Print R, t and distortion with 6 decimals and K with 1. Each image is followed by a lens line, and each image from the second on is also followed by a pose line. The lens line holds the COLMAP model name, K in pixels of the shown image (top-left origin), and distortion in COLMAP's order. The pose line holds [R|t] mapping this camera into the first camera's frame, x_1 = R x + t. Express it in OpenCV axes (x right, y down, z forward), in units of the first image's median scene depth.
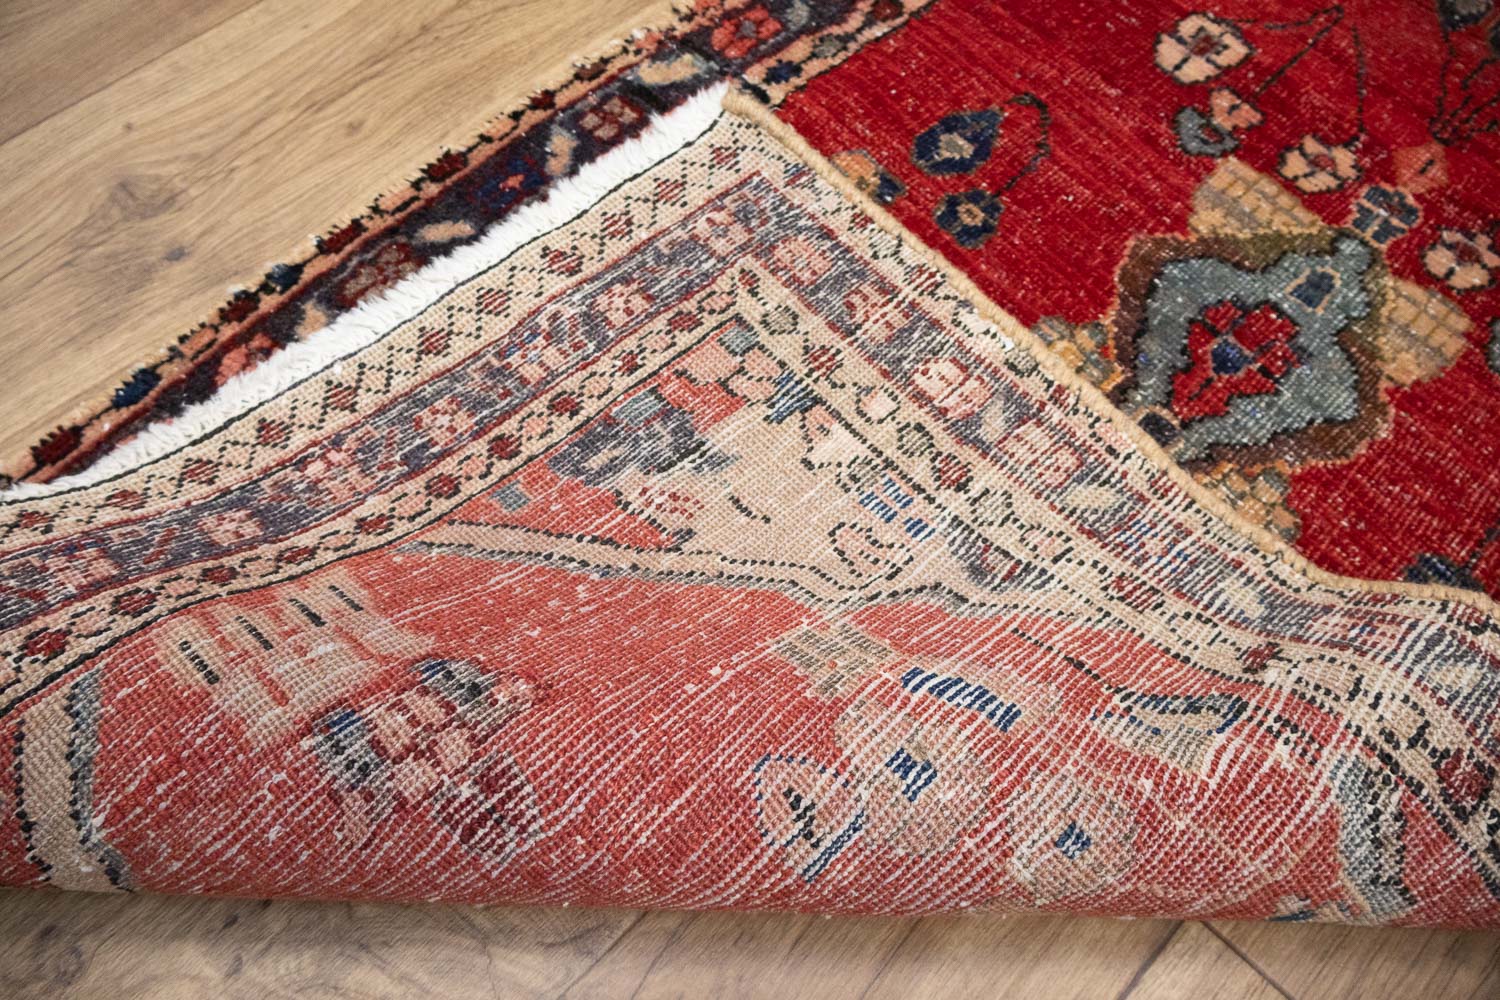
lens RADIAL K [[1227.2, 0, 758.6], [0, 1227.2, 500.3], [0, 0, 1]] dist [0.000052, -0.005491]
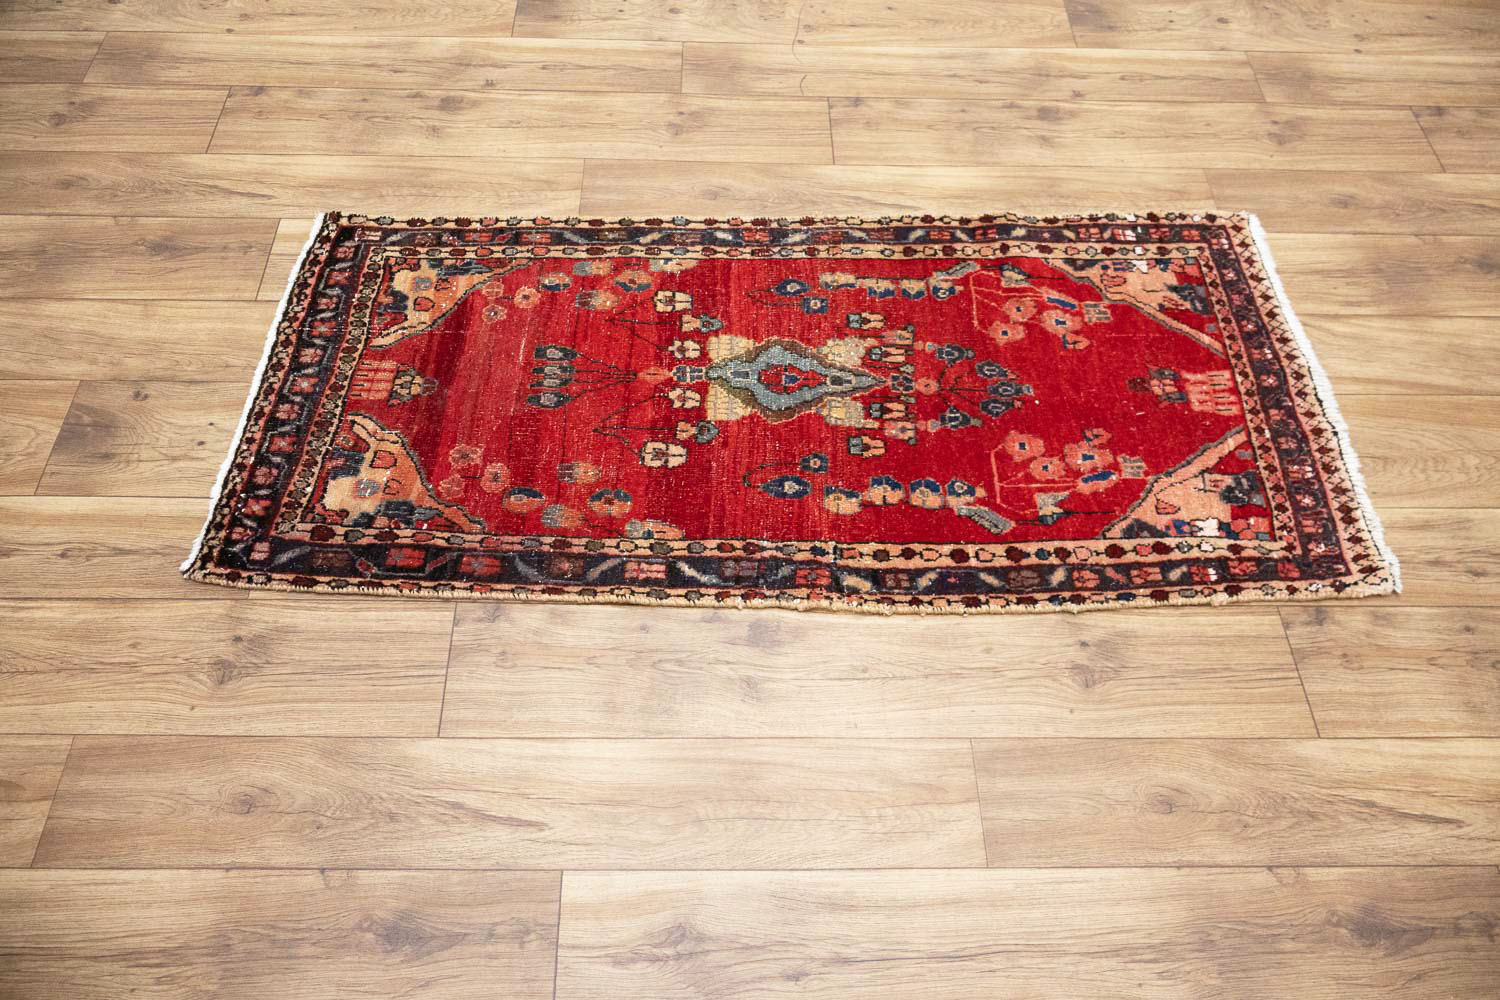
lens RADIAL K [[1265.7, 0, 738.5], [0, 1265.7, 500.5], [0, 0, 1]] dist [0.003363, 0.013701]
pose [[-0.698176, -0.615529, 0.365617, -0.732753], [0.602180, -0.228689, 0.764906, -2.411211], [-0.387209, 0.754205, 0.530324, -0.245730]]
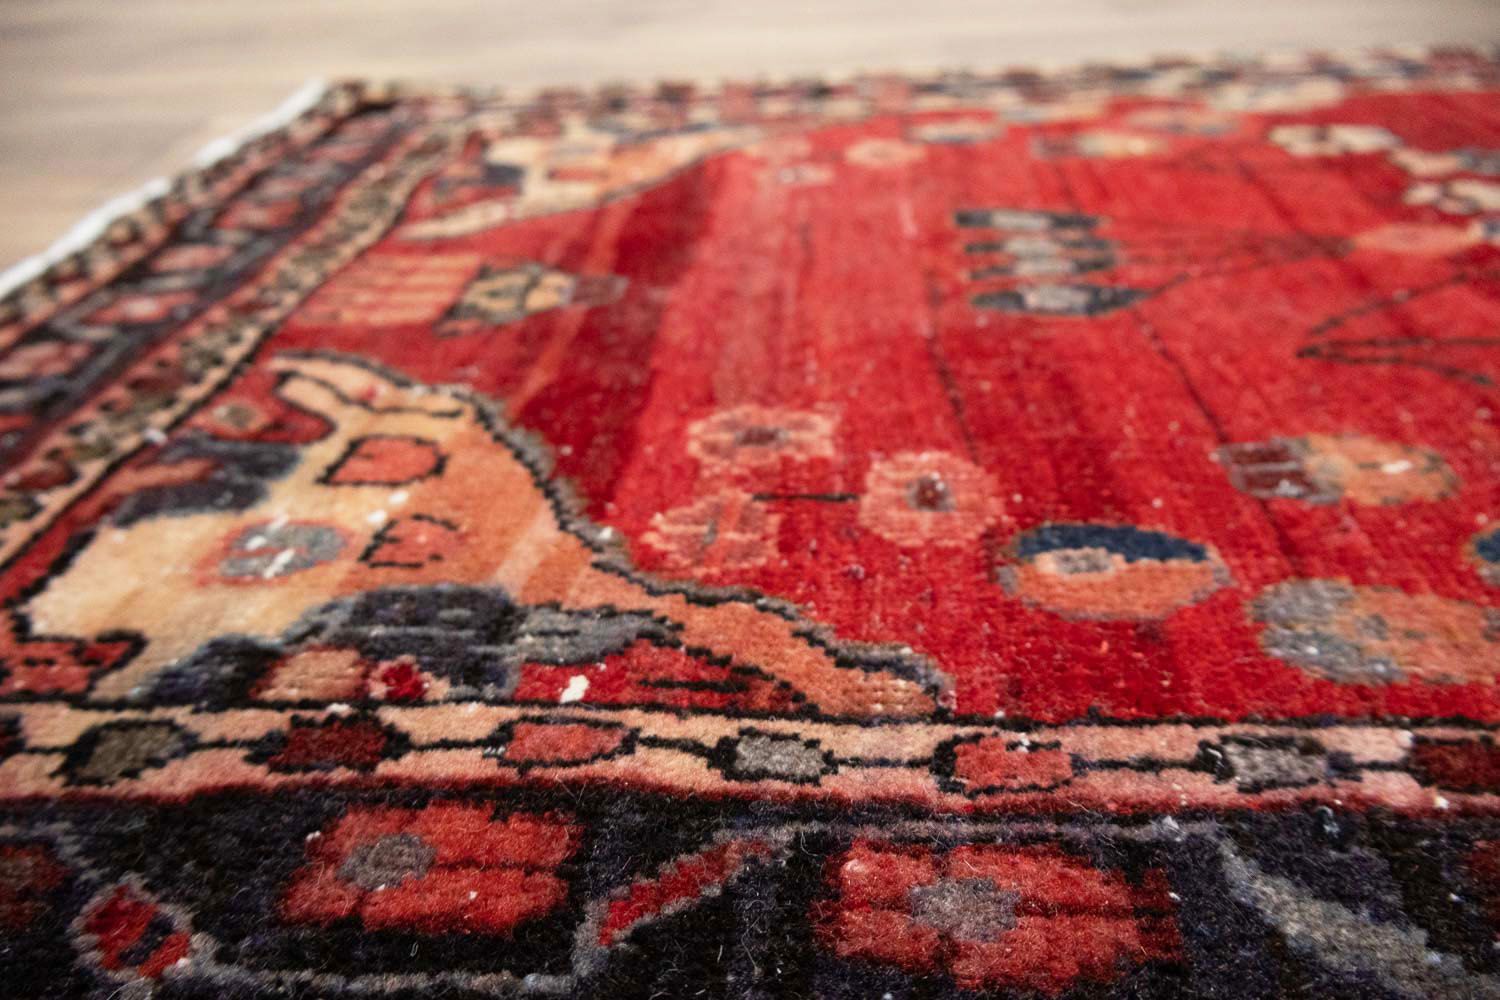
lens RADIAL K [[1270.7, 0, 757.3], [0, 1270.7, 497.1], [0, 0, 1]] dist [0.024413, -0.006668]
pose [[-0.681796, -0.383514, 0.622954, 0.331941], [0.653373, 0.063767, 0.754346, -1.132835], [-0.329026, 0.921331, 0.207101, 1.225771]]
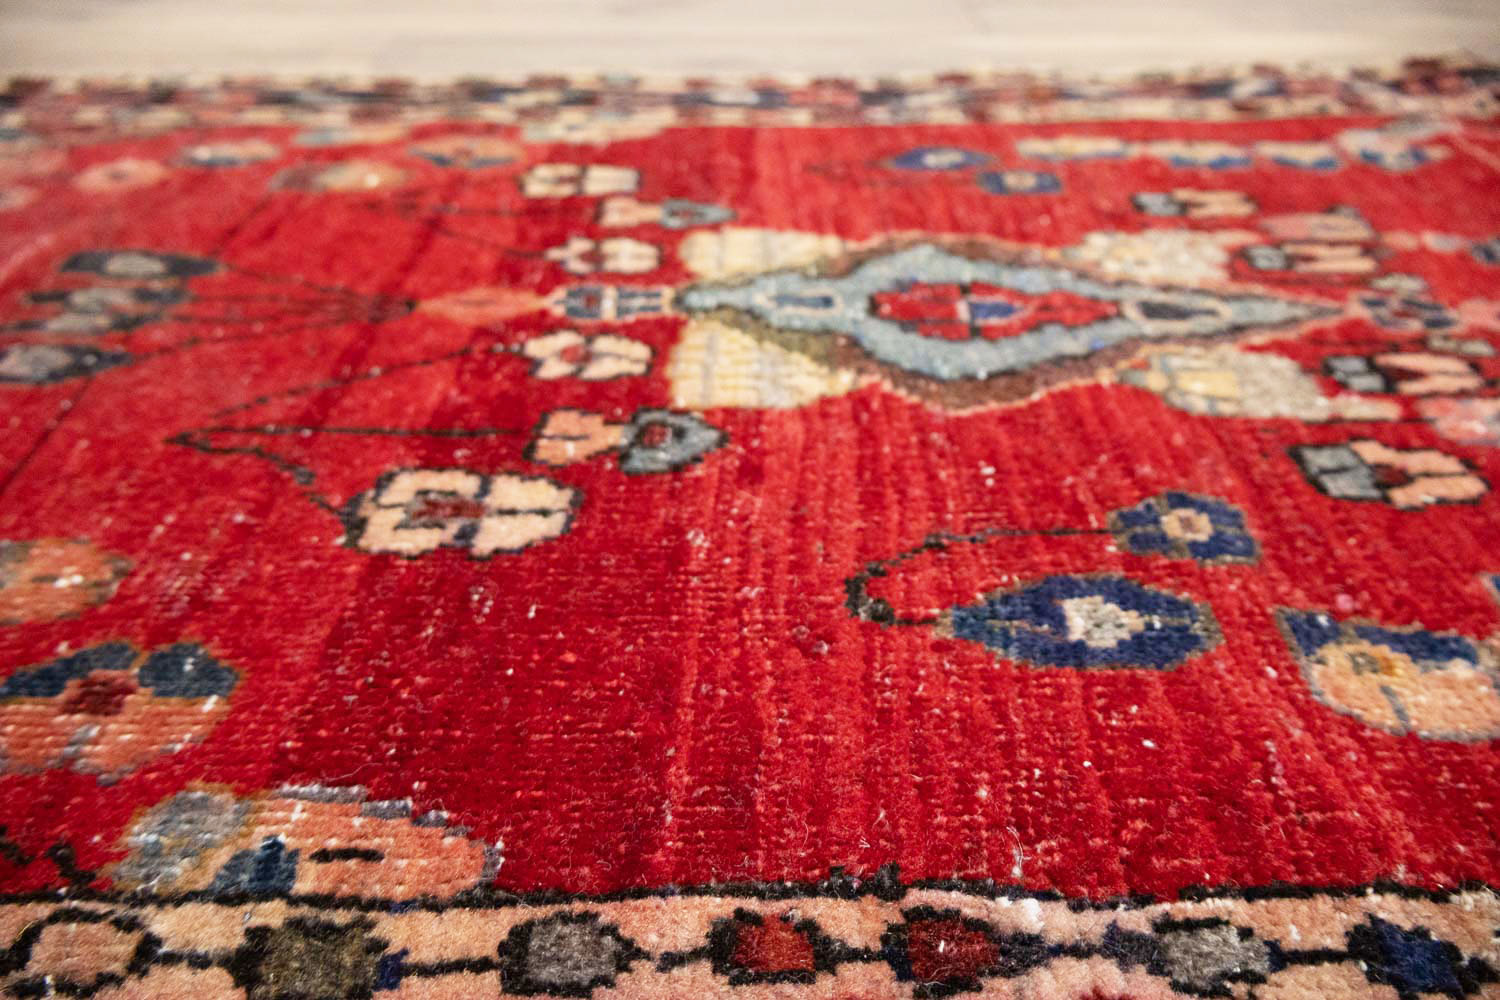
lens RADIAL K [[1270.7, 0, 757.3], [0, 1270.7, 497.1], [0, 0, 1]] dist [0.024413, -0.006668]
pose [[-0.709228, -0.424841, 0.562589, 0.006503], [0.603691, 0.046136, 0.795882, -0.805143], [-0.364079, 0.904091, 0.223752, 0.985242]]
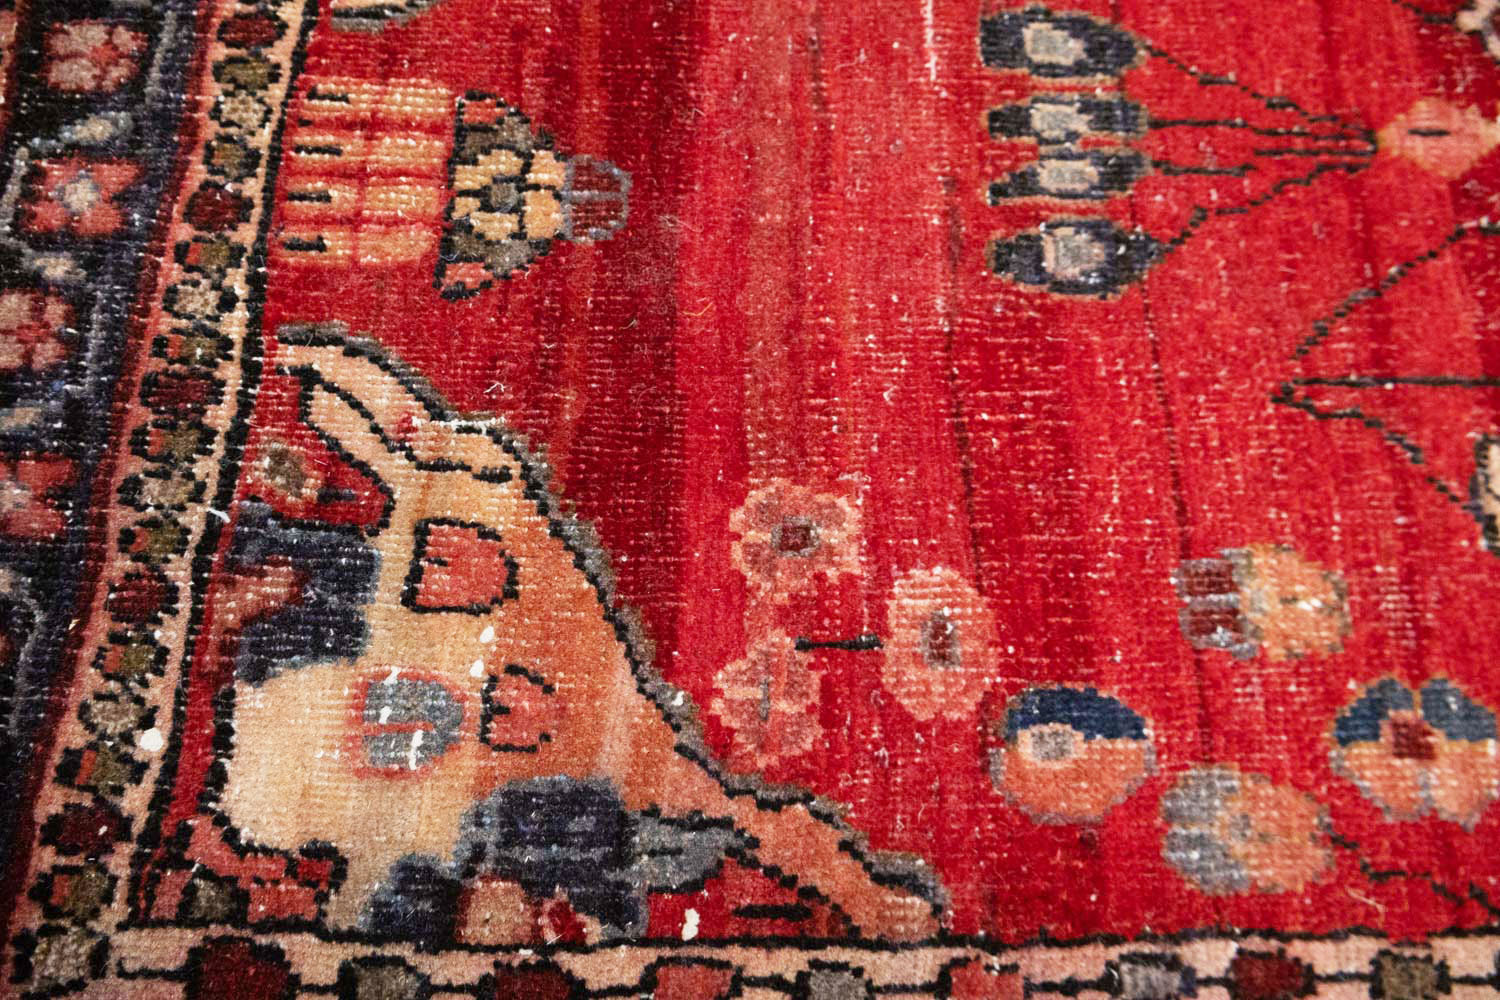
lens RADIAL K [[1208.5, 0, 753.0], [0, 1208.5, 542.9], [0, 0, 1]] dist [0.008730, 0.000030]
pose [[-0.713879, -0.694031, 0.093261, 0.656836], [0.567140, -0.494892, 0.658357, -1.117469], [-0.410766, 0.522879, 0.746906, 0.870076]]
